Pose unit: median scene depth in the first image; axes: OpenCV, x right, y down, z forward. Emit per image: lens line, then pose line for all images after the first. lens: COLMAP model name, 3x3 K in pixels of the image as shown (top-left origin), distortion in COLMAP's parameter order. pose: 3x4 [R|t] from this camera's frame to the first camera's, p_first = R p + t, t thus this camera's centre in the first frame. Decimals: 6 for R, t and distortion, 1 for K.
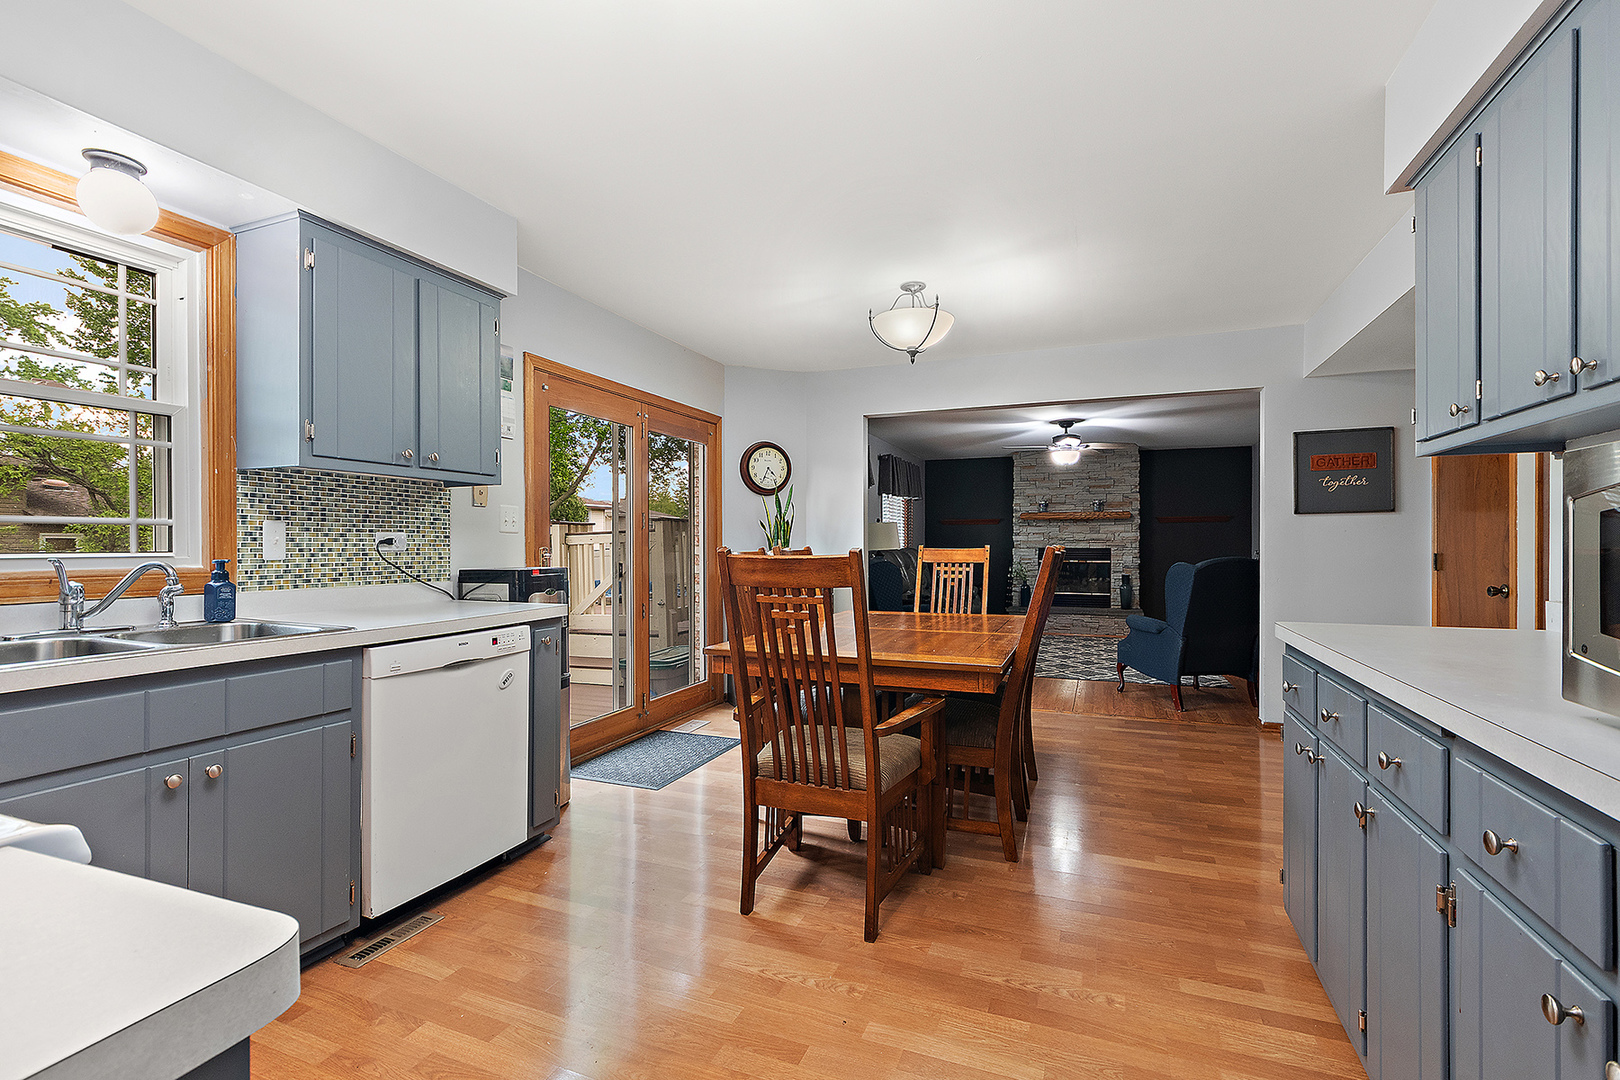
lens RADIAL K [[725.8, 0, 805.3], [0, 725.8, 541.3], [0, 0, 1]] dist [0.000064, 0.000944]
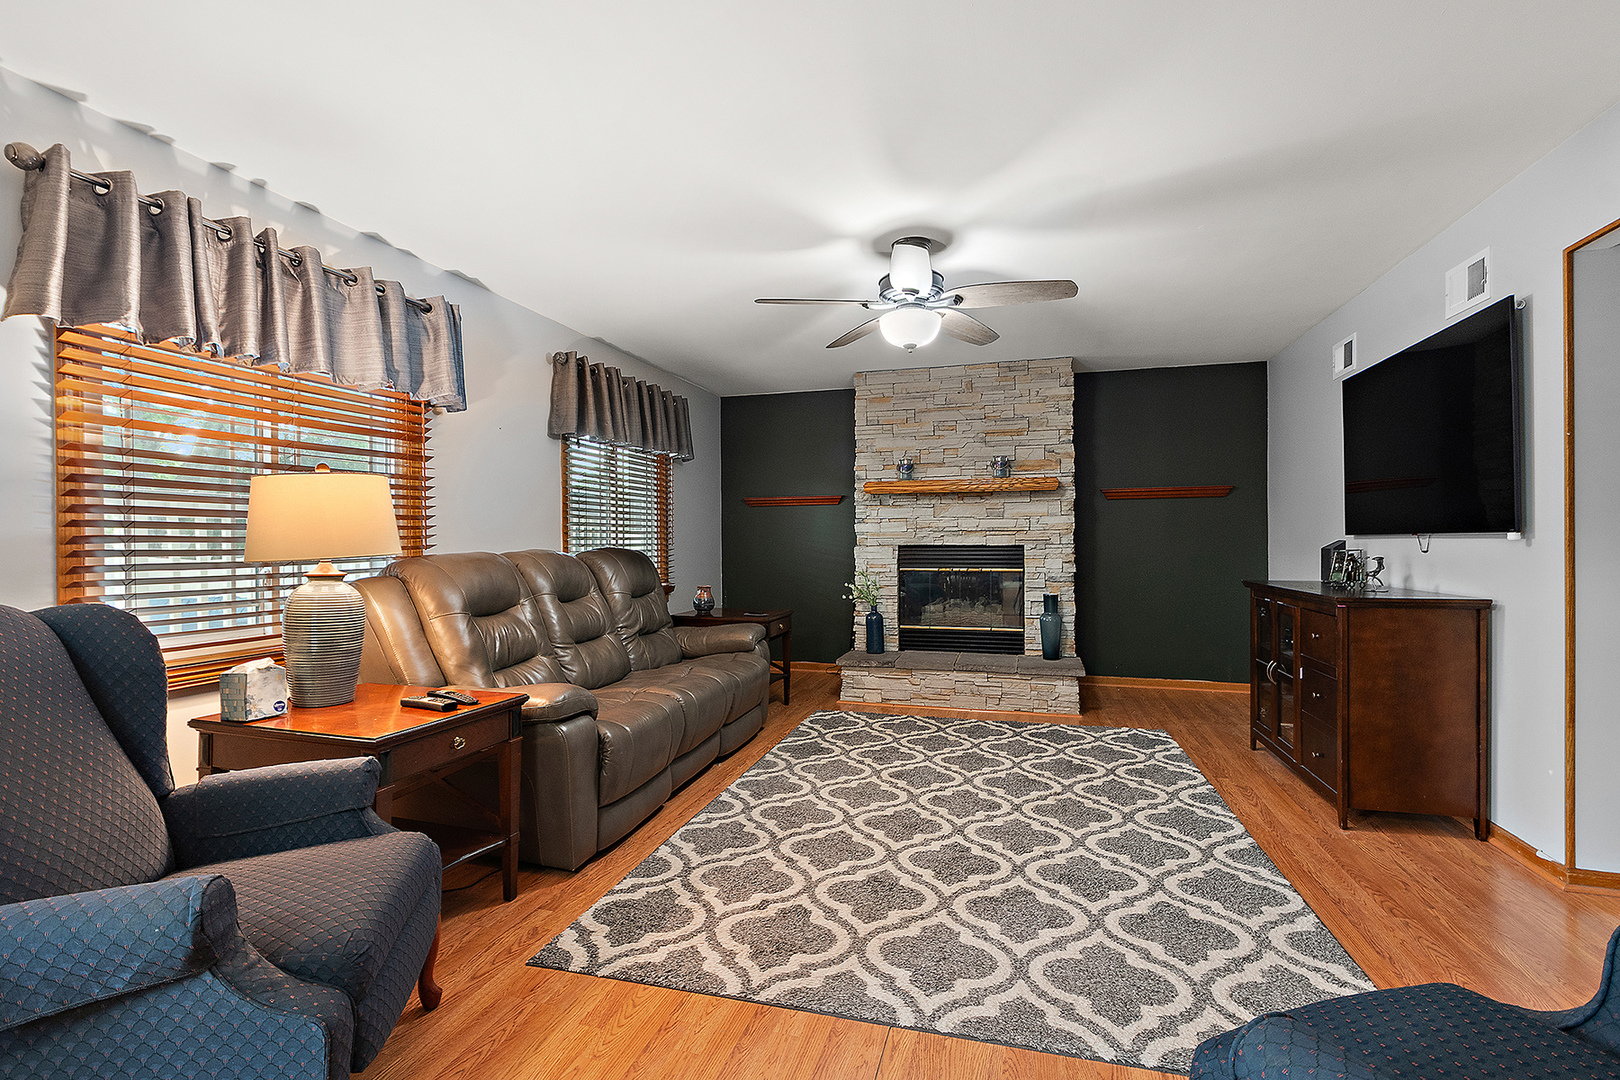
lens RADIAL K [[725.8, 0, 807.2], [0, 725.8, 538.1], [0, 0, 1]] dist [0.000064, 0.000944]
pose [[0.995769, -0.006011, 0.091697, 0.208715], [0.005876, 0.999981, 0.001736, 0.002226], [-0.091705, -0.001190, 0.995785, 0.471618]]
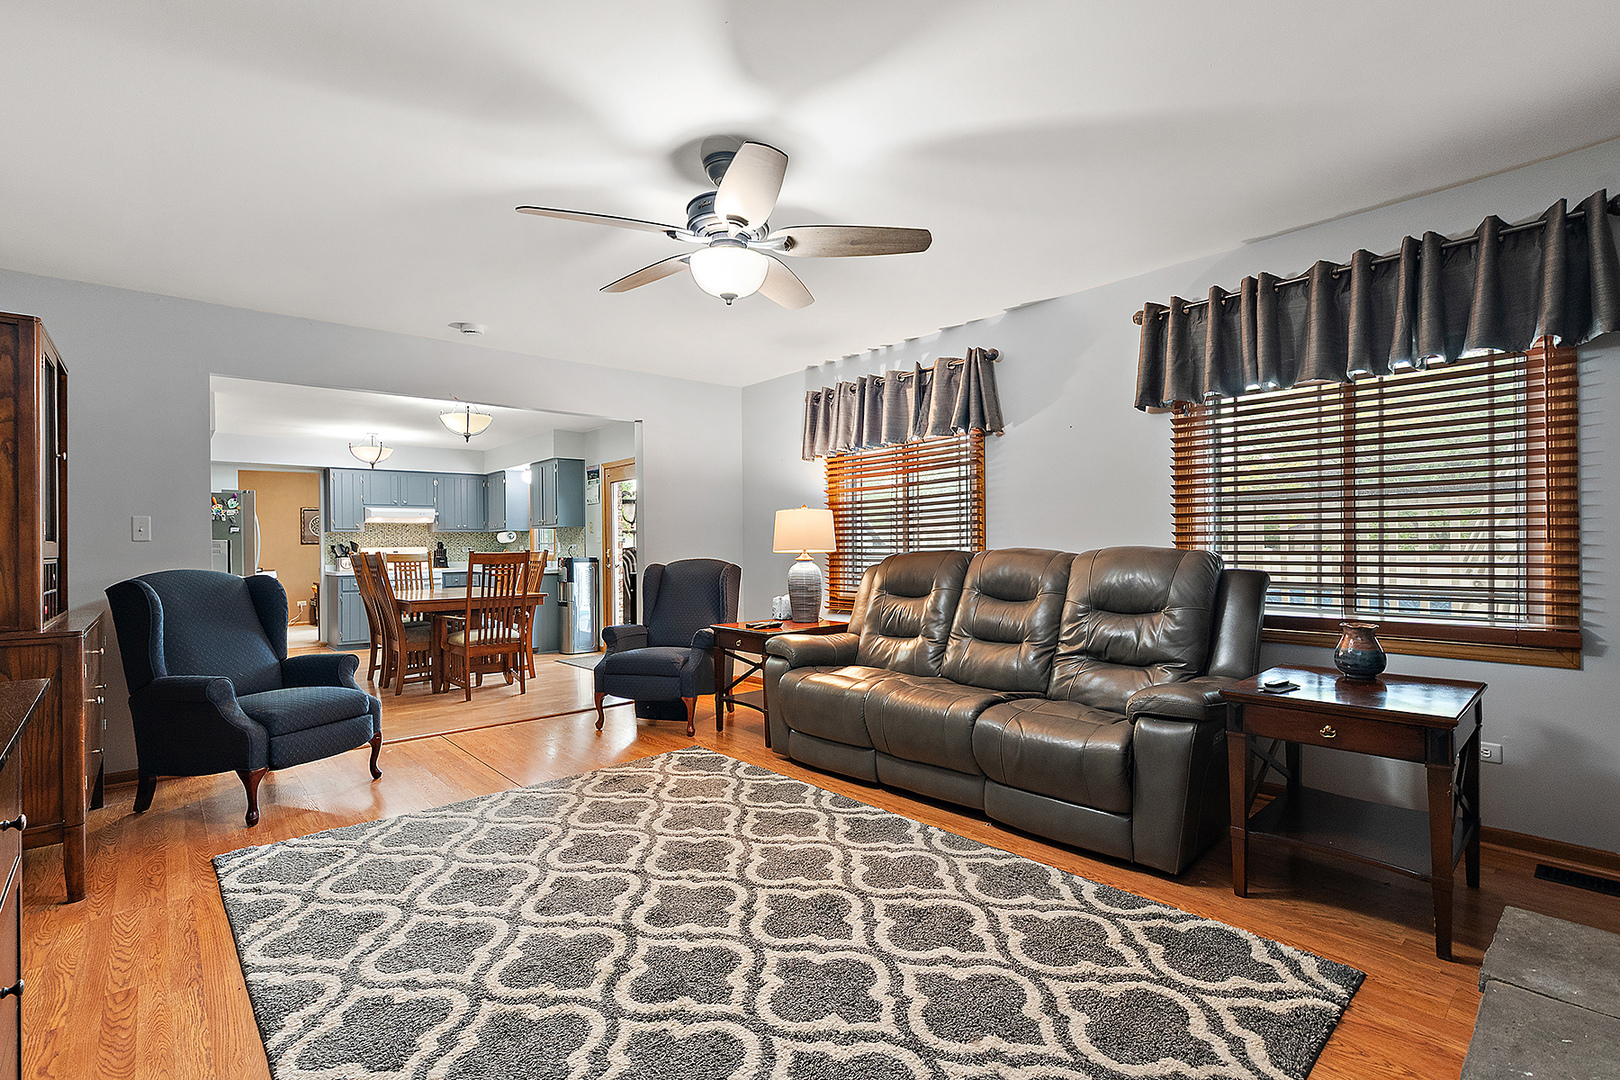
lens RADIAL K [[725.8, 0, 797.9], [0, 725.8, 553.7], [0, 0, 1]] dist [0.000064, 0.000944]
pose [[-0.441955, 0.012431, -0.896951, 0.248145], [0.013446, 0.999883, 0.007232, 0.002752], [0.896937, -0.008864, -0.442070, 0.532359]]
